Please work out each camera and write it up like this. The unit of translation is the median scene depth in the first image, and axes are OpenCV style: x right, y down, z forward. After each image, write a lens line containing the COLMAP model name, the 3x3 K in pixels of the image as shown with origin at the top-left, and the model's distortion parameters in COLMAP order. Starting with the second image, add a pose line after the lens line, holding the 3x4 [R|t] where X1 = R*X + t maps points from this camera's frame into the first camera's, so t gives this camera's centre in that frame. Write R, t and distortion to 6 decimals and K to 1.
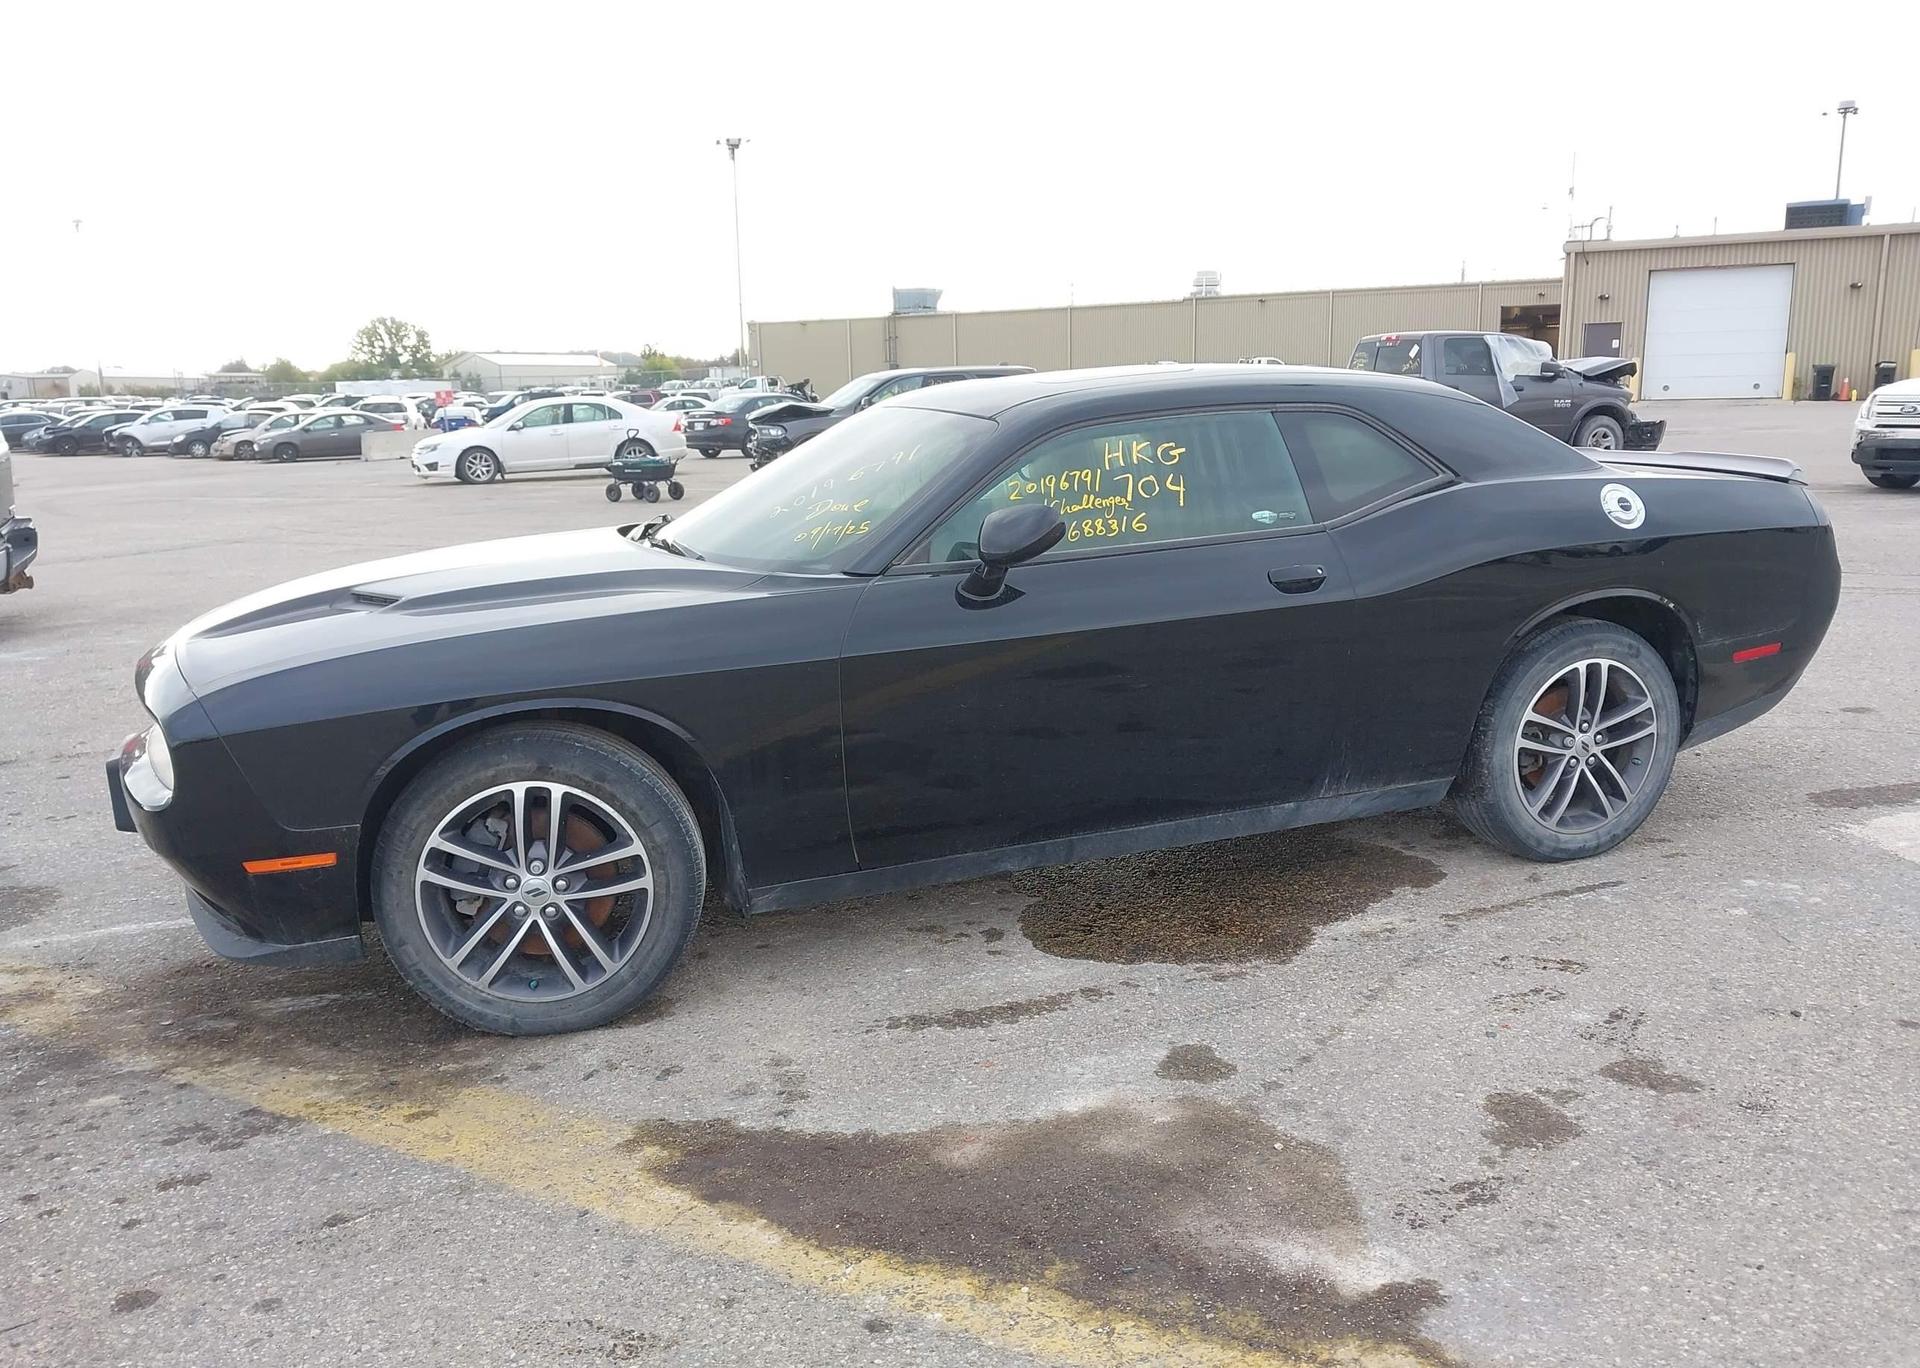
lens RADIAL K [[1505.3, 0, 953.1], [0, 1505.3, 698.9], [0, 0, 1]] dist [0.040966, -0.062685]
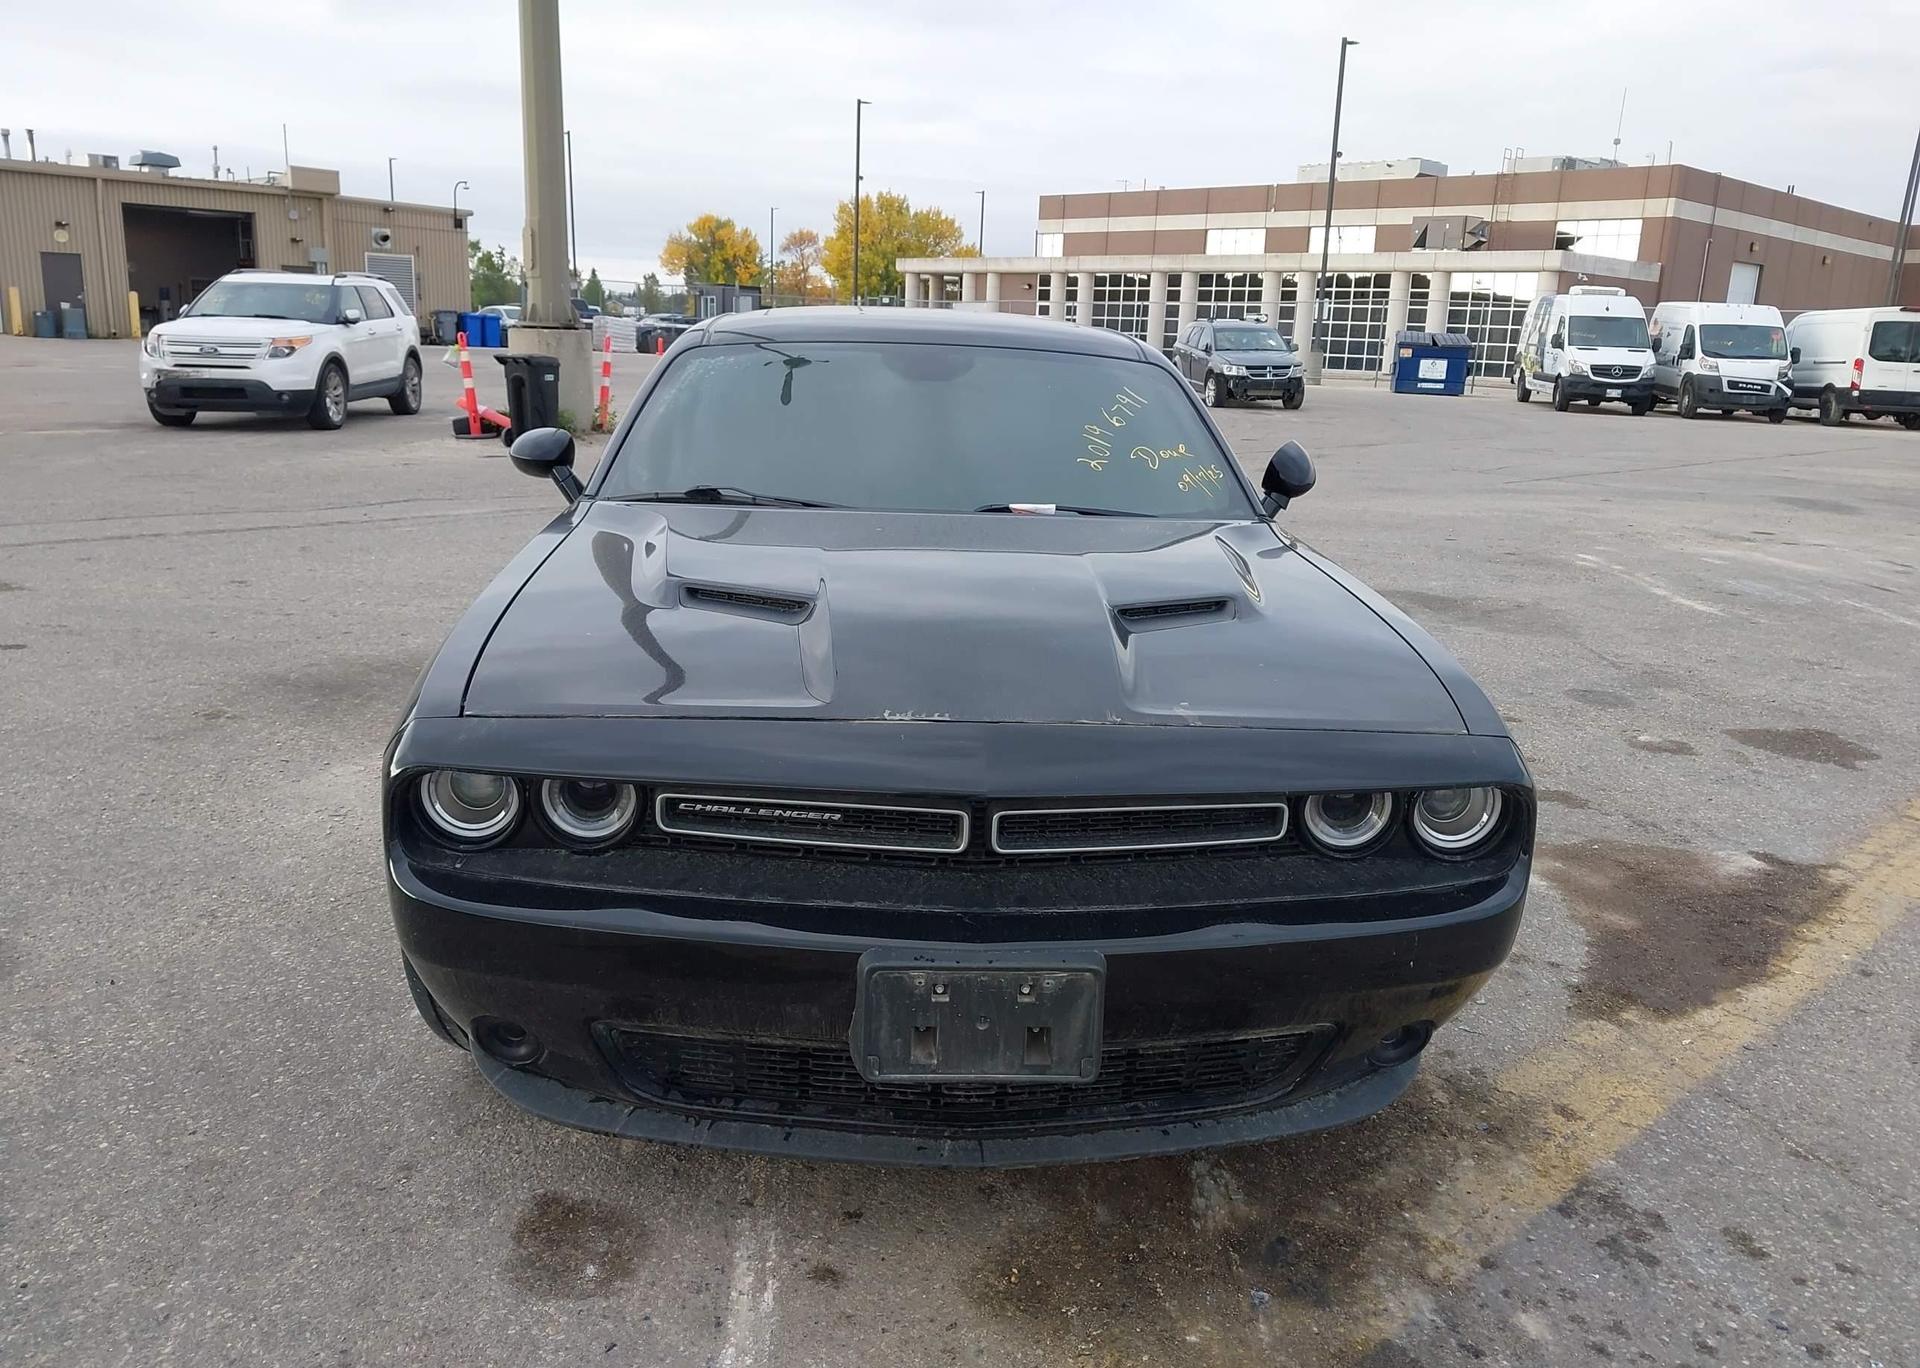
lens RADIAL K [[1505.3, 0, 950.8], [0, 1505.3, 691.9], [0, 0, 1]] dist [0.040966, -0.062685]
pose [[0.285941, -0.188113, 0.939602, -0.997007], [0.154593, 0.976753, 0.148505, -0.135950], [-0.945695, 0.102792, 0.308374, 0.807531]]
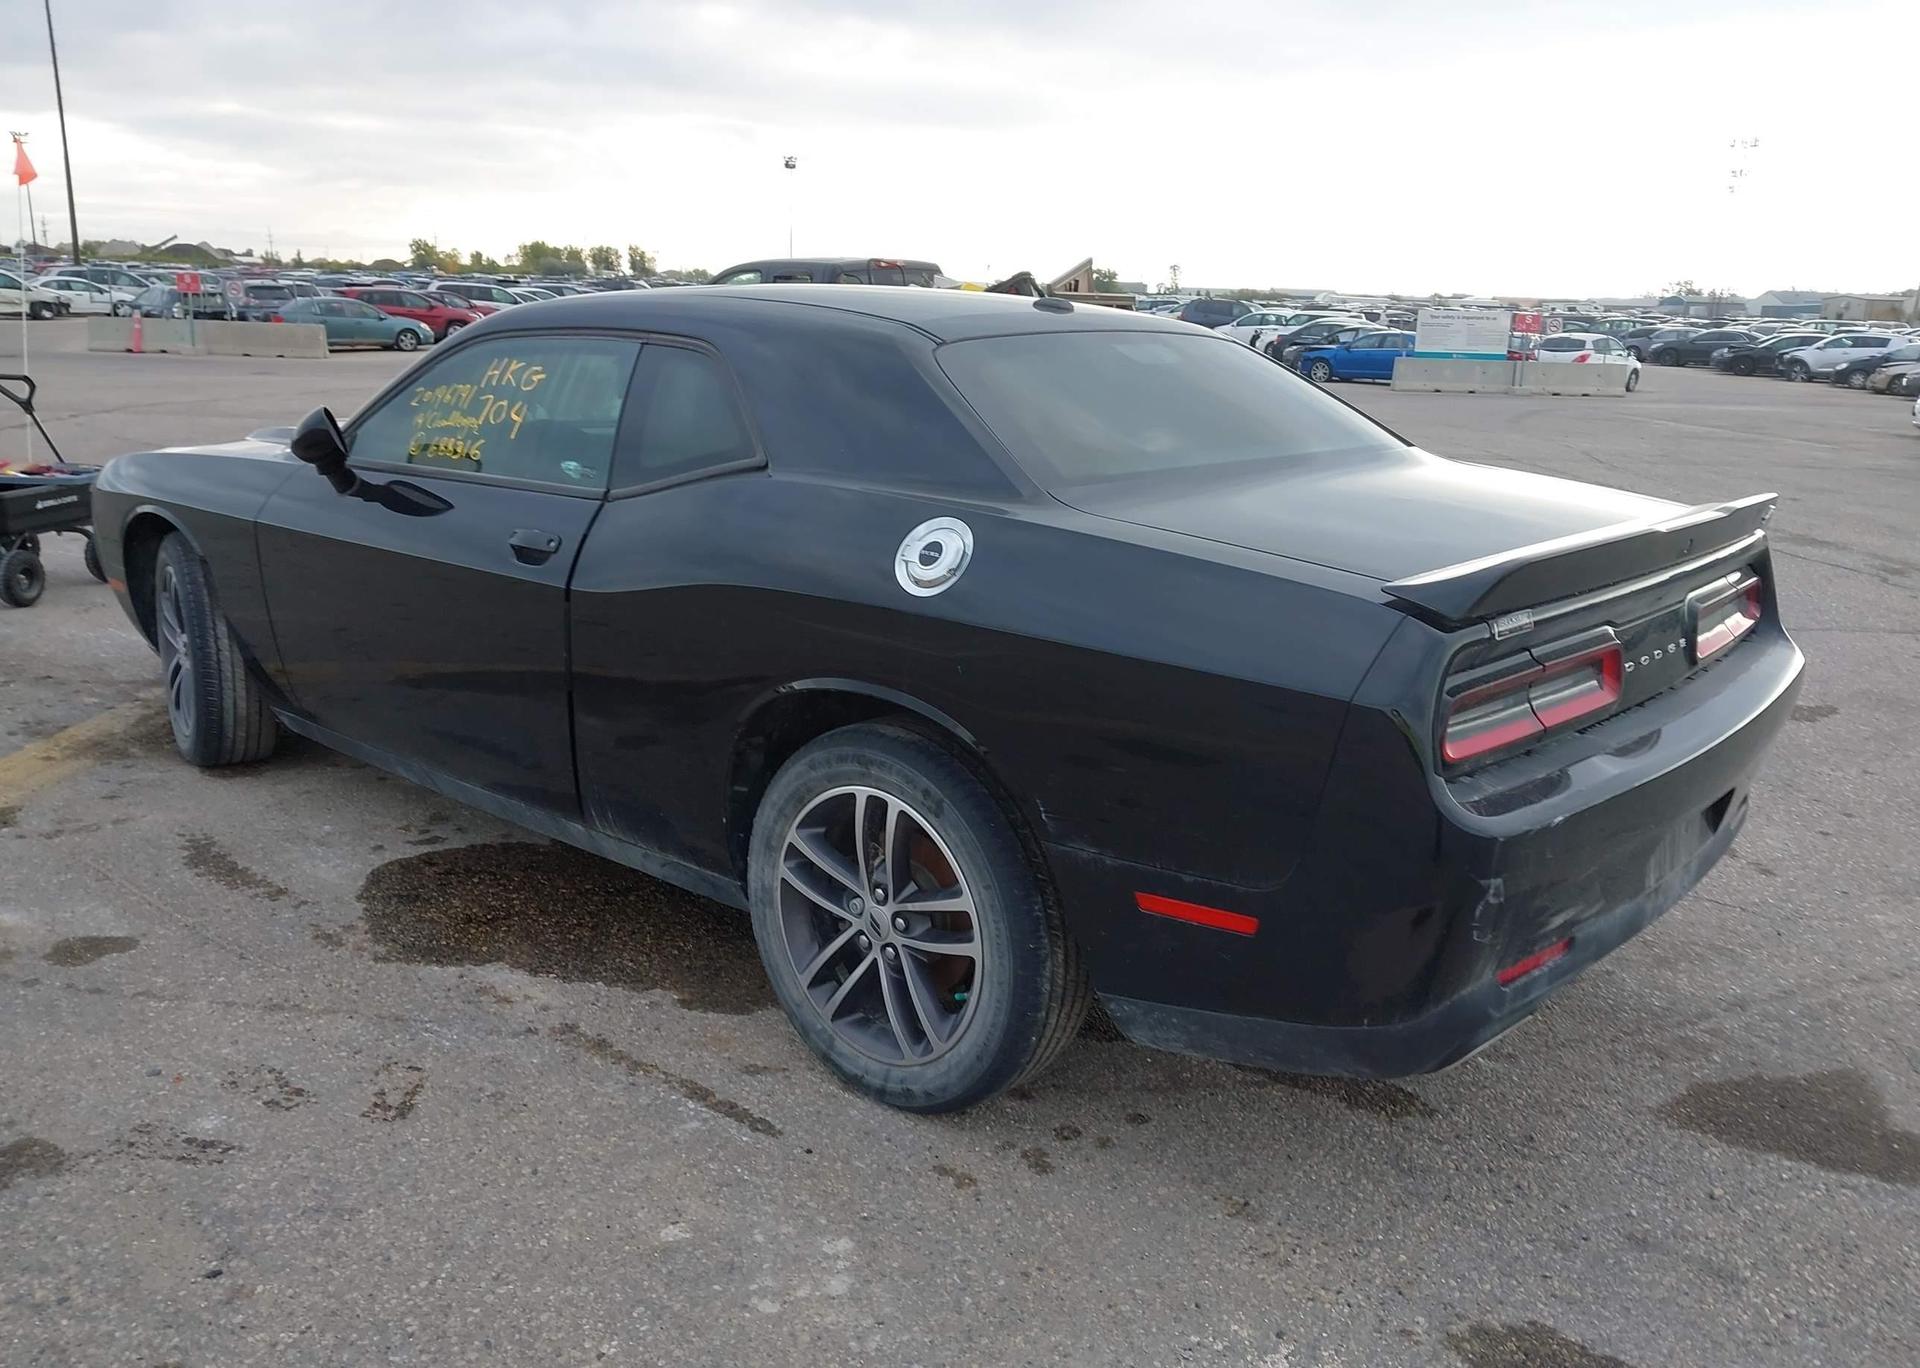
lens RADIAL K [[1505.3, 0, 947.1], [0, 1505.3, 703.4], [0, 0, 1]] dist [0.040966, -0.062685]
pose [[0.467999, 0.267253, -0.842349, 1.013254], [-0.223446, 0.957990, 0.179798, -0.189333], [0.855014, 0.104074, 0.508055, 0.768395]]
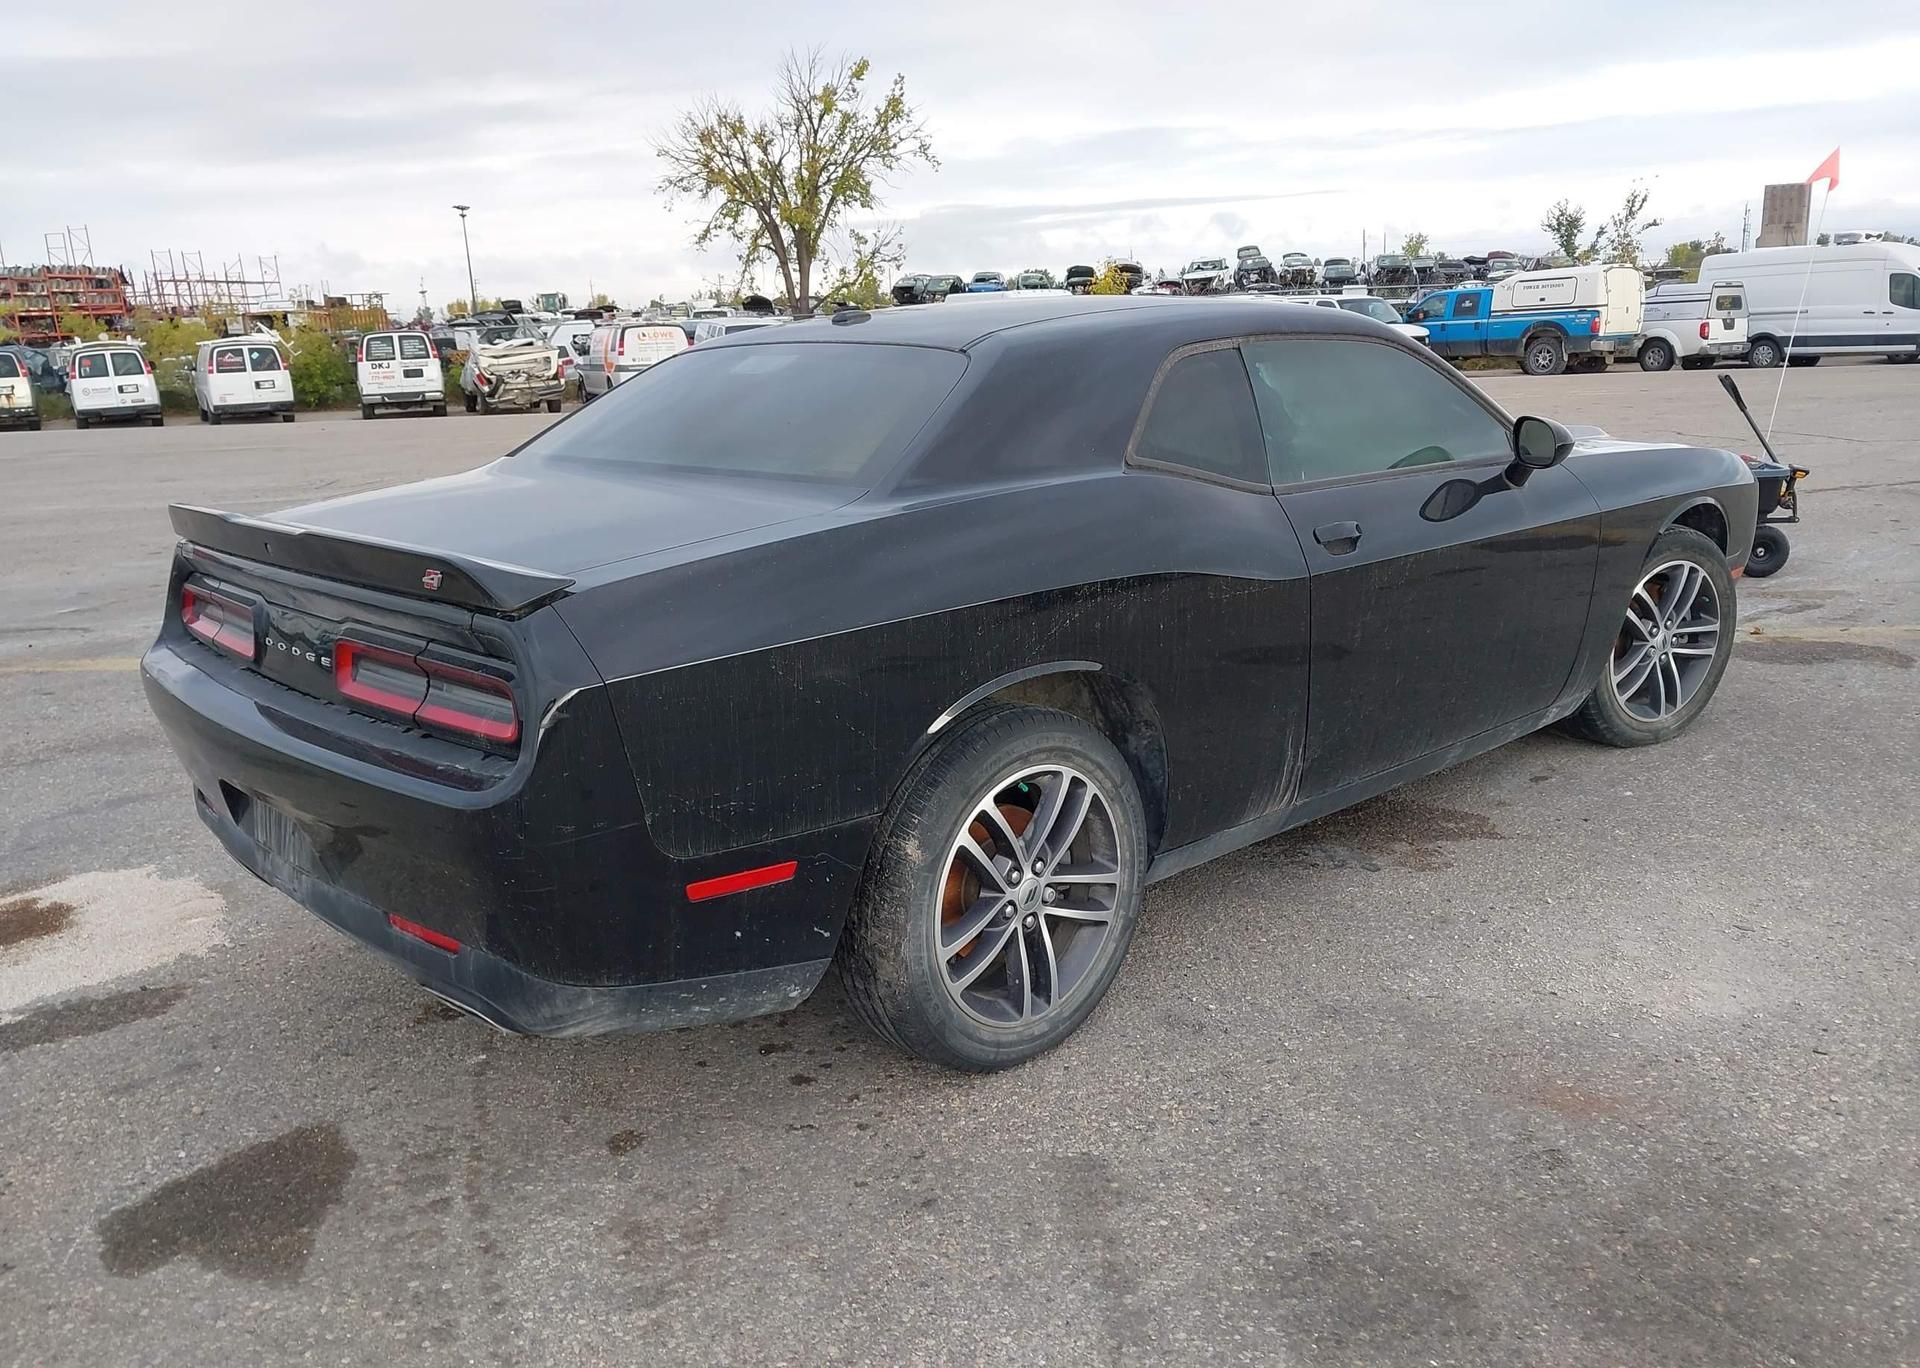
lens RADIAL K [[1505.3, 0, 960.0], [0, 1505.3, 719.7], [0, 0, 1]] dist [0.040966, -0.062685]
pose [[-0.917947, 0.164753, -0.360873, 0.579462], [-0.014615, 0.895020, 0.445787, -0.443249], [0.396433, 0.414483, -0.819173, 2.047458]]
